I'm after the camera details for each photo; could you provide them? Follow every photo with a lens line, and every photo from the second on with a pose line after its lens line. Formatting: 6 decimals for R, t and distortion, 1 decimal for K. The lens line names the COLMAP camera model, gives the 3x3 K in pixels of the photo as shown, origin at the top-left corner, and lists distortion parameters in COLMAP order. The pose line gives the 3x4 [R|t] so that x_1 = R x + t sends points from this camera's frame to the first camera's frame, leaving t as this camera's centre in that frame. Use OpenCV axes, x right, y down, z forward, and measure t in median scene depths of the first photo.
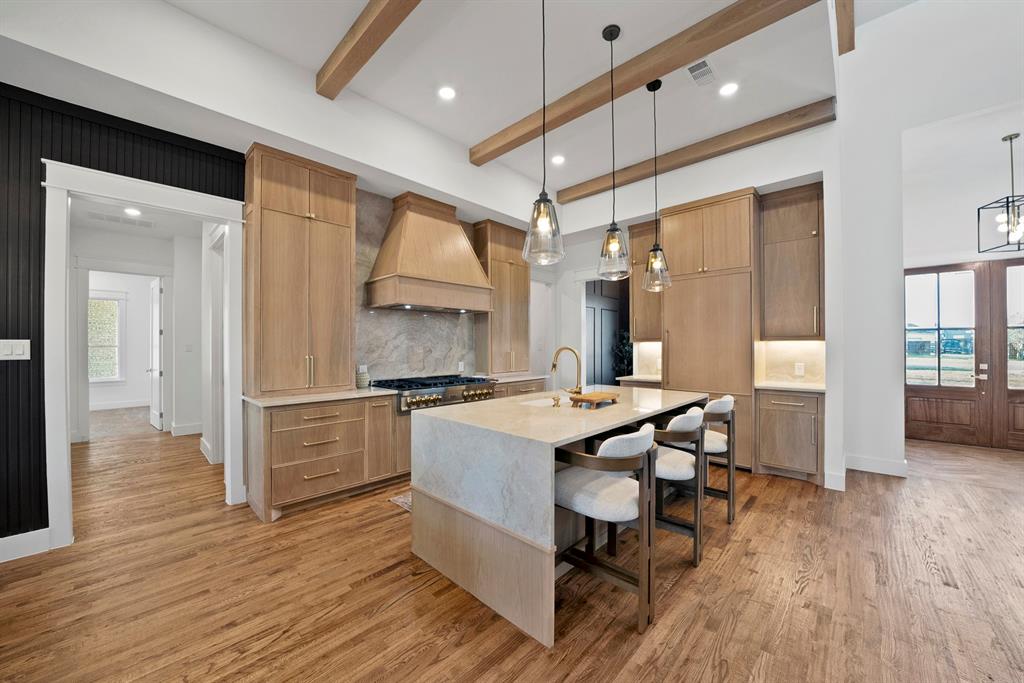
lens RADIAL K [[378.1, 0, 514.1], [0, 378.1, 343.1], [0, 0, 1]] dist [-0.029437, 0.004024]
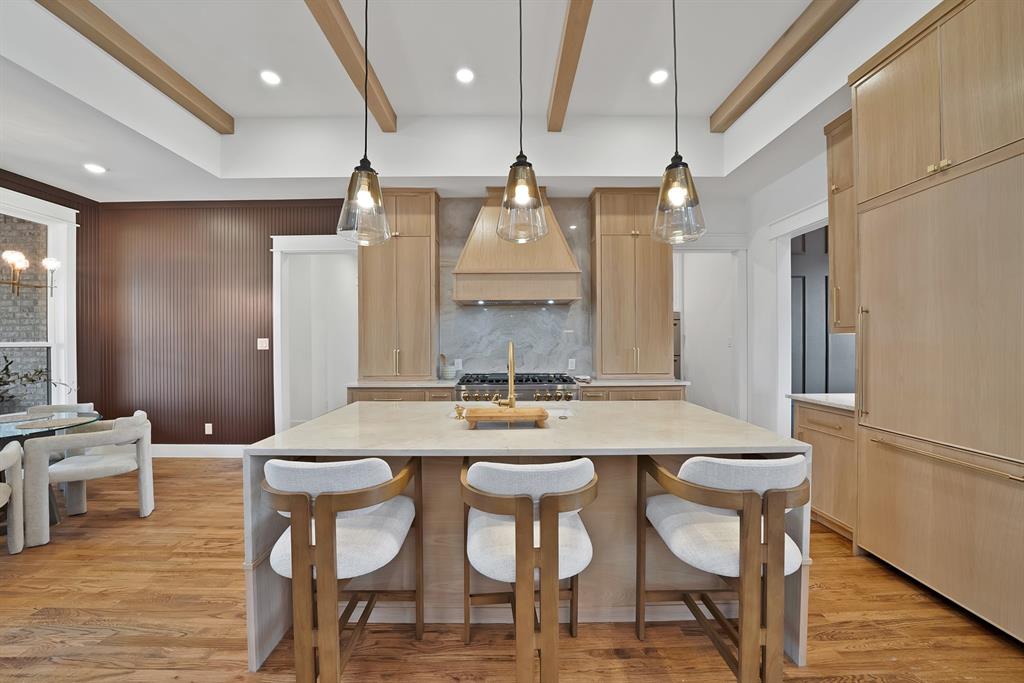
lens RADIAL K [[378.1, 0, 514.1], [0, 378.1, 343.1], [0, 0, 1]] dist [-0.029437, 0.004024]
pose [[0.684588, 0.001433, -0.728928, 0.683716], [0.007487, 0.999931, 0.008998, 0.005704], [0.728891, -0.011618, 0.684531, 0.495947]]
